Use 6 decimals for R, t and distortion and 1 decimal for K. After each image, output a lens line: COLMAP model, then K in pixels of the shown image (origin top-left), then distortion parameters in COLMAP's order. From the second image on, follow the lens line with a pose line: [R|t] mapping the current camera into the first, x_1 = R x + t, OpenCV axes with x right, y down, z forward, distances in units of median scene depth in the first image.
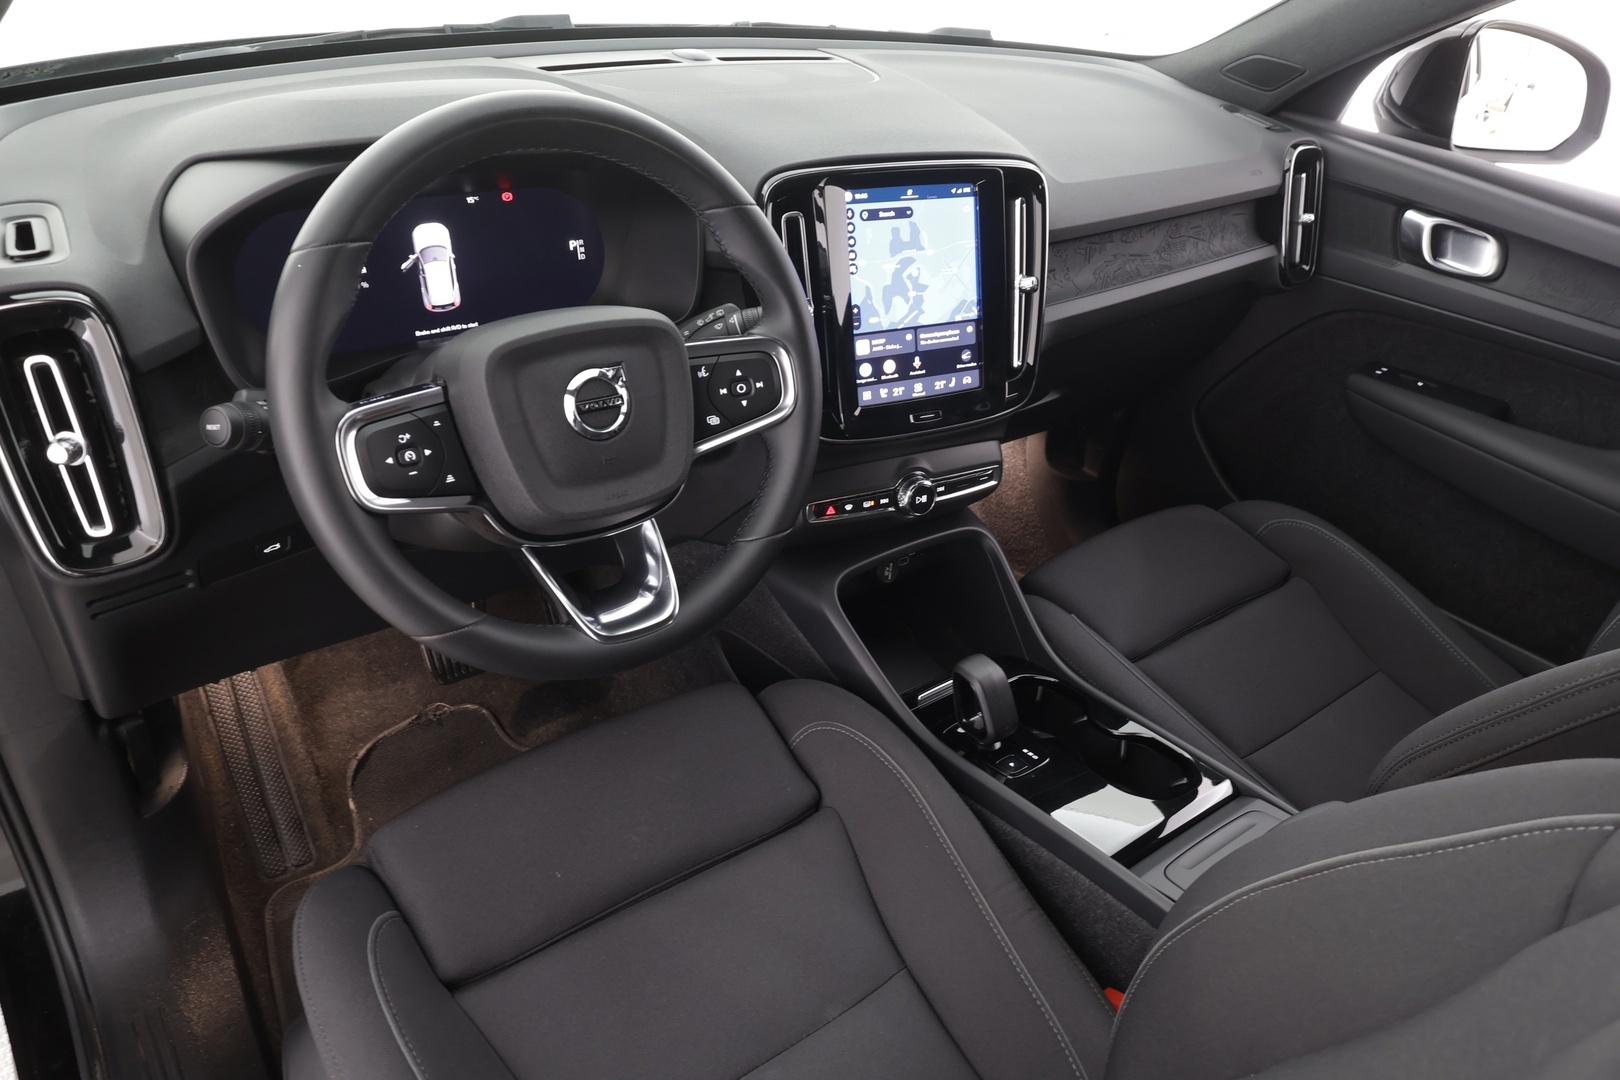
lens RADIAL K [[1102.5, 0, 814.6], [0, 1102.5, 546.9], [0, 0, 1]] dist [0.000009, -0.003558]
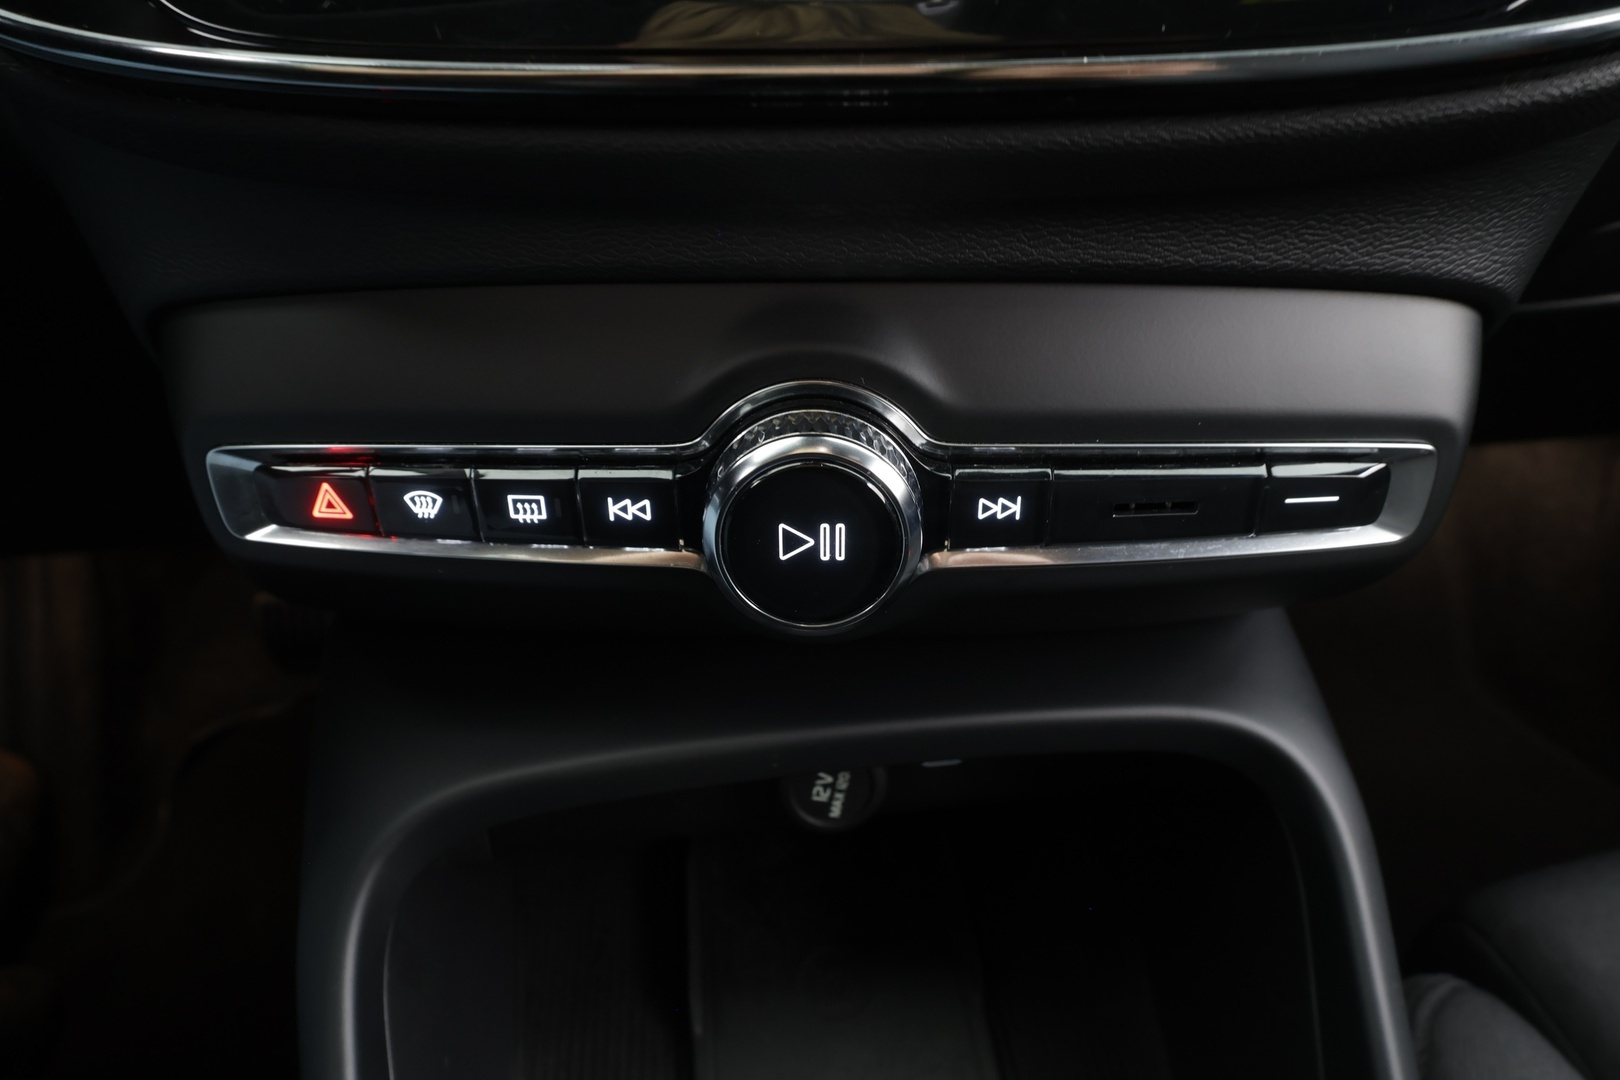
lens RADIAL K [[937.4, 0, 807.8], [0, 937.4, 536.1], [0, 0, 1]] dist [-0.007233, -0.000637]
pose [[0.856998, 0.209053, -0.471011, 0.171788], [-0.192814, 0.977708, 0.083122, -0.058547], [0.477888, 0.019582, 0.878202, 0.909842]]
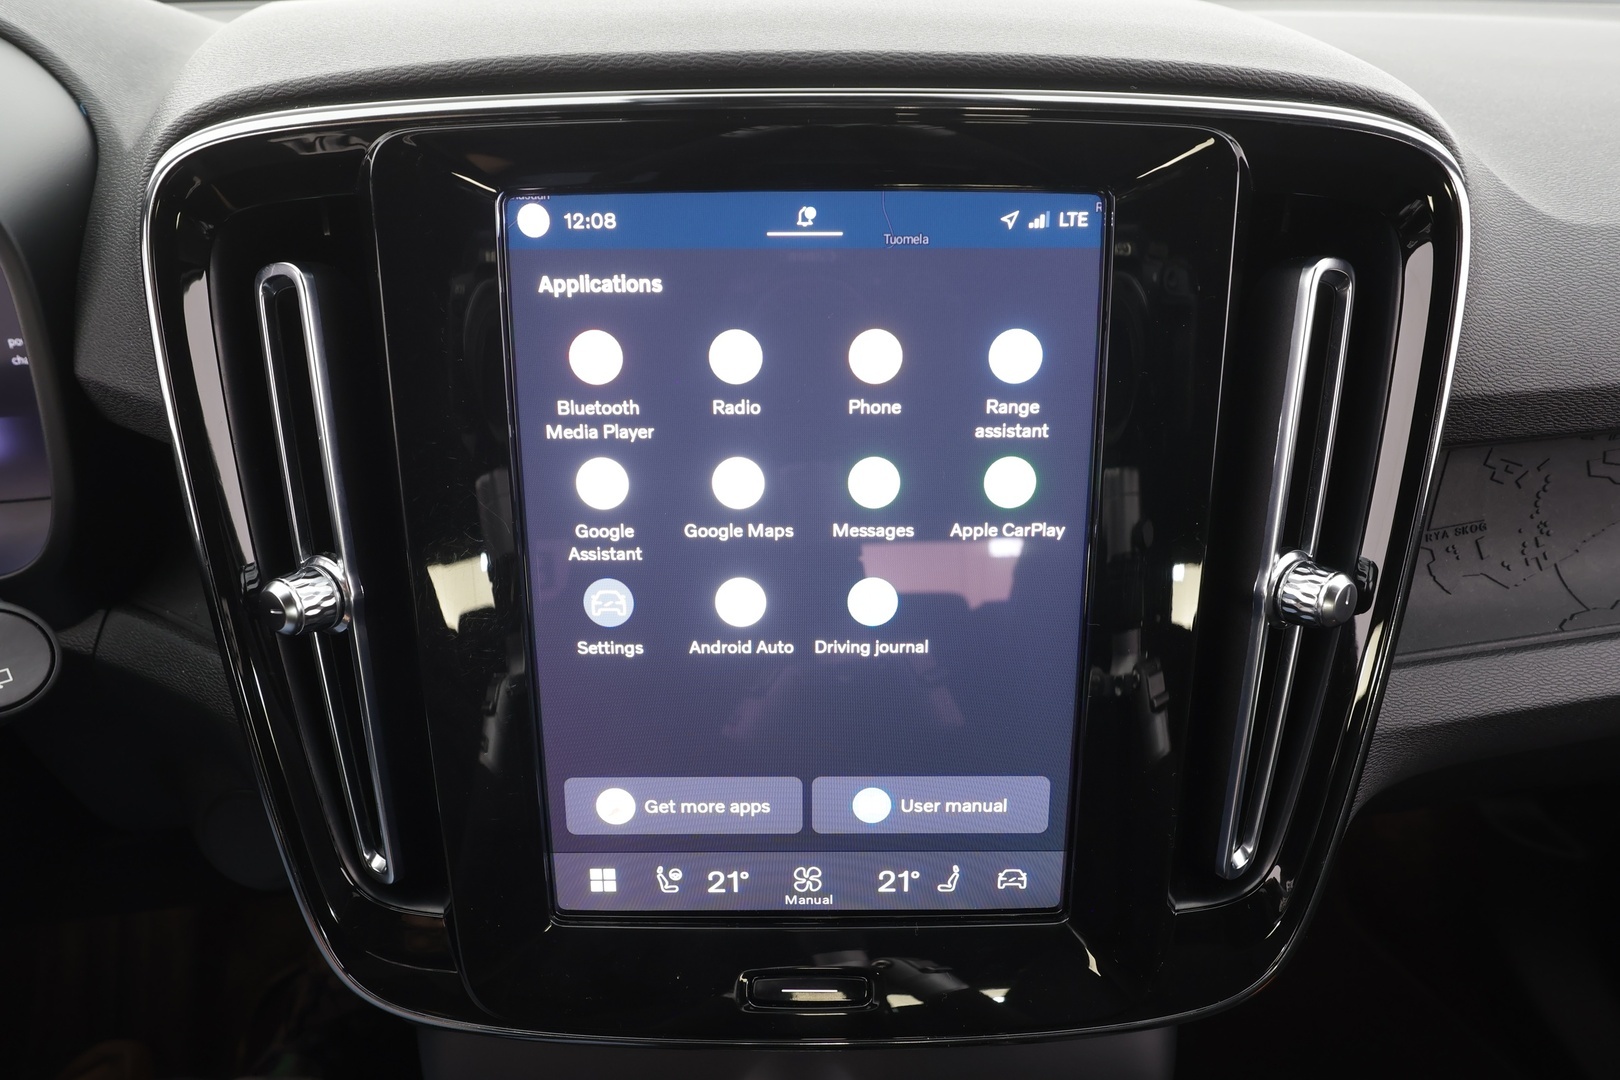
lens RADIAL K [[863.9, 0, 807.8], [0, 863.9, 540.1], [0, 0, 1]] dist [-0.000342, 0.000070]
pose [[0.865511, 0.167479, -0.472061, 0.191779], [-0.192592, 0.981266, -0.004976, -0.237009], [0.462385, 0.095222, 0.881552, 0.799411]]
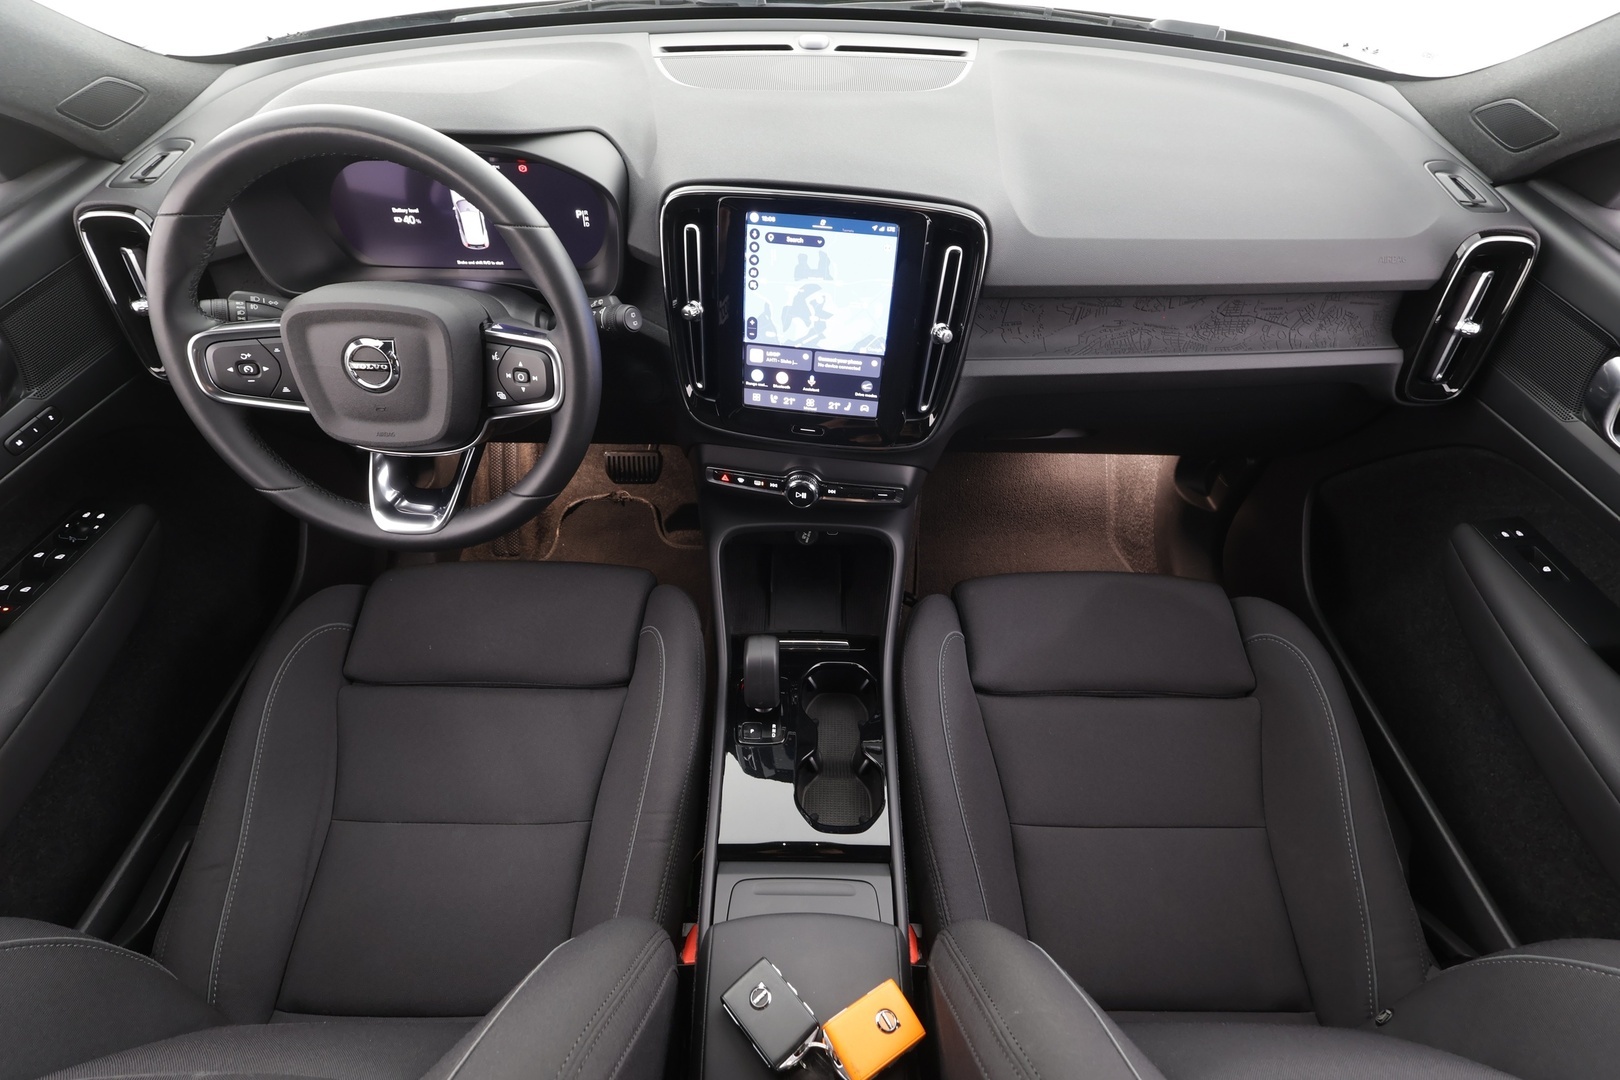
lens RADIAL K [[755.4, 0, 806.2], [0, 755.4, 548.0], [0, 0, 1]] dist [-0.009899, 0.002458]
pose [[0.794476, 0.401009, -0.456070, 0.506338], [-0.280460, 0.908378, 0.310149, -0.250879], [0.538656, -0.118496, 0.834151, 0.349431]]
